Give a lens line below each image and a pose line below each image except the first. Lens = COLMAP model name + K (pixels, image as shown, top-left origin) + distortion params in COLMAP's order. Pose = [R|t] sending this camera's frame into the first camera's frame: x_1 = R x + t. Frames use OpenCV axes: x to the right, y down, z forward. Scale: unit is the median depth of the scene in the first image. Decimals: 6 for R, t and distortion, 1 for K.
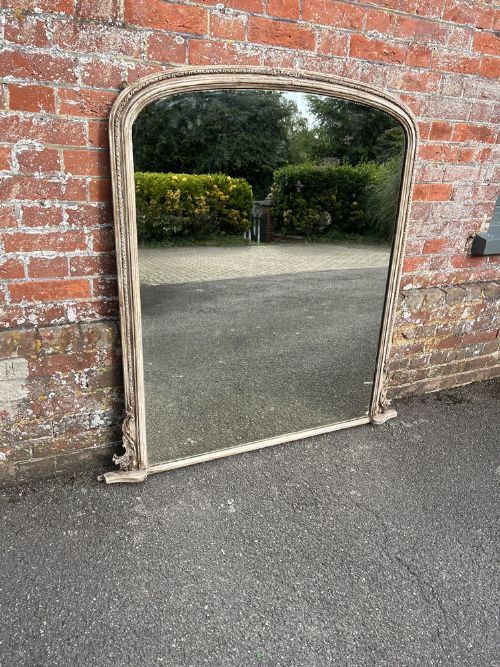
lens RADIAL K [[506.3, 0, 254.9], [0, 506.3, 334.5], [0, 0, 1]] dist [0.036005, -0.049002]
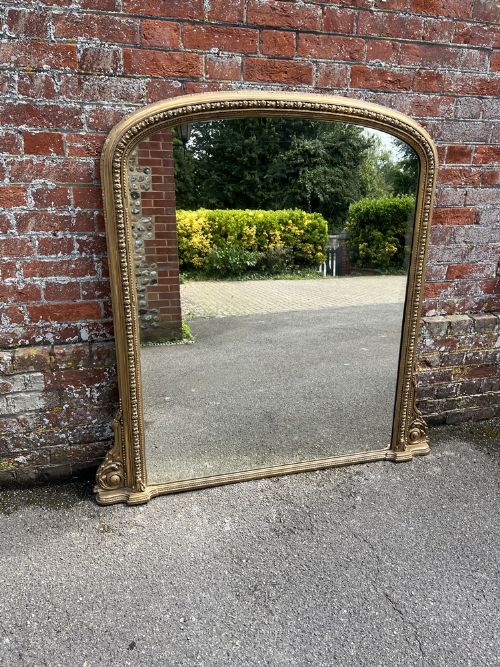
lens RADIAL K [[506.3, 0, 252.0], [0, 506.3, 335.5], [0, 0, 1]] dist [0.036005, -0.049002]
pose [[0.984090, 0.024824, -0.175926, 0.185538], [-0.031163, 0.998957, -0.033360, -0.010374], [0.174914, 0.038311, 0.983838, -0.015074]]
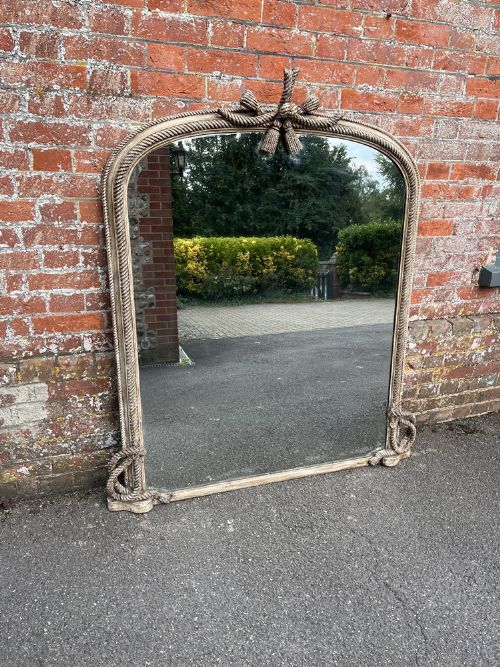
lens RADIAL K [[506.3, 0, 253.5], [0, 506.3, 333.4], [0, 0, 1]] dist [0.036005, -0.049002]
pose [[0.994738, 0.005326, -0.102314, 0.115042], [-0.010428, 0.998725, -0.049395, -0.011637], [0.101921, 0.050202, 0.993525, -0.073729]]
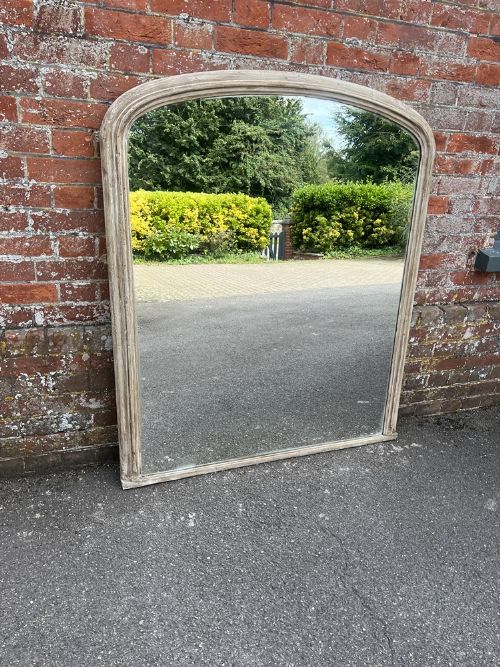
lens RADIAL K [[506.3, 0, 253.9], [0, 506.3, 334.2], [0, 0, 1]] dist [0.036005, -0.049002]
pose [[0.993579, 0.039911, -0.105867, 0.173791], [-0.042712, 0.998791, -0.024326, -0.000387], [0.104768, 0.028692, 0.994083, 0.031454]]
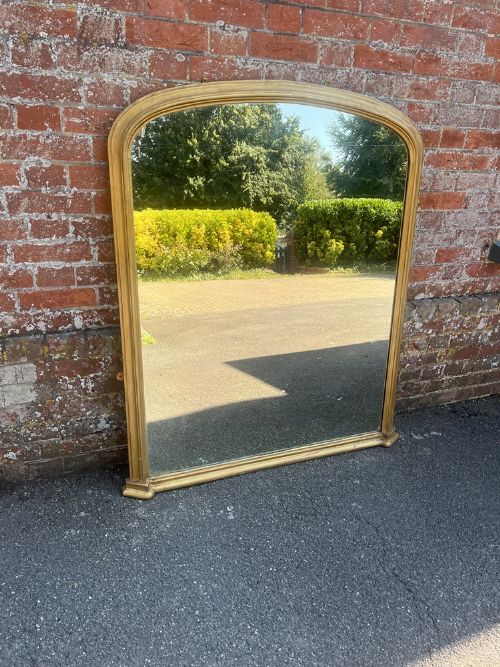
lens RADIAL K [[506.3, 0, 246.9], [0, 506.3, 333.8], [0, 0, 1]] dist [0.036005, -0.049002]
pose [[0.996430, 0.015139, -0.083060, 0.069296], [-0.015737, 0.999855, -0.006544, -0.013418], [0.082949, 0.007828, 0.996523, -0.008467]]
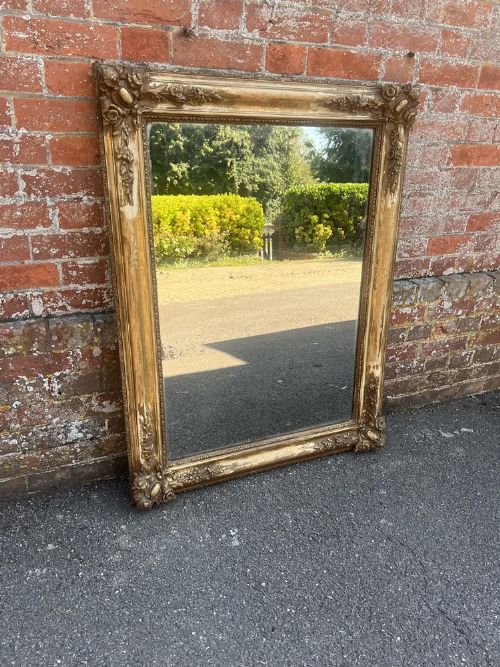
lens RADIAL K [[506.3, 0, 249.7], [0, 506.3, 335.5], [0, 0, 1]] dist [0.036005, -0.049002]
pose [[0.998588, -0.003964, -0.052968, 0.025025], [0.004919, 0.999827, 0.017916, -0.005988], [0.052888, -0.018151, 0.998435, 0.193770]]
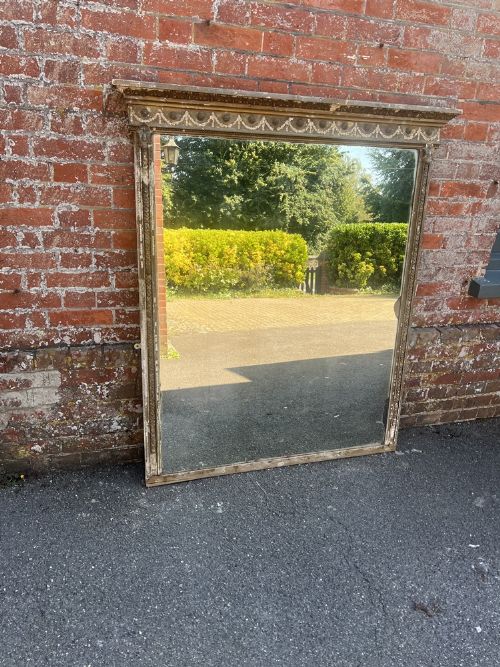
lens RADIAL K [[506.3, 0, 252.8], [0, 506.3, 337.8], [0, 0, 1]] dist [0.036005, -0.049002]
pose [[0.988217, 0.044888, -0.146332, 0.193597], [-0.051703, 0.997732, -0.043105, -0.004758], [0.144065, 0.050163, 0.988296, -0.169672]]
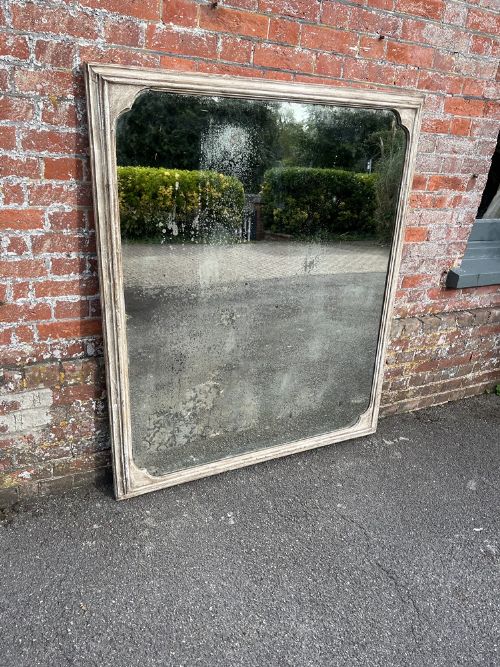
lens RADIAL K [[506.3, 0, 252.3], [0, 506.3, 334.2], [0, 0, 1]] dist [0.036005, -0.049002]
pose [[0.999836, 0.001463, 0.018026, -0.021072], [-0.001222, 0.999910, -0.013384, -0.056989], [-0.018044, 0.013359, 0.999748, -0.134746]]
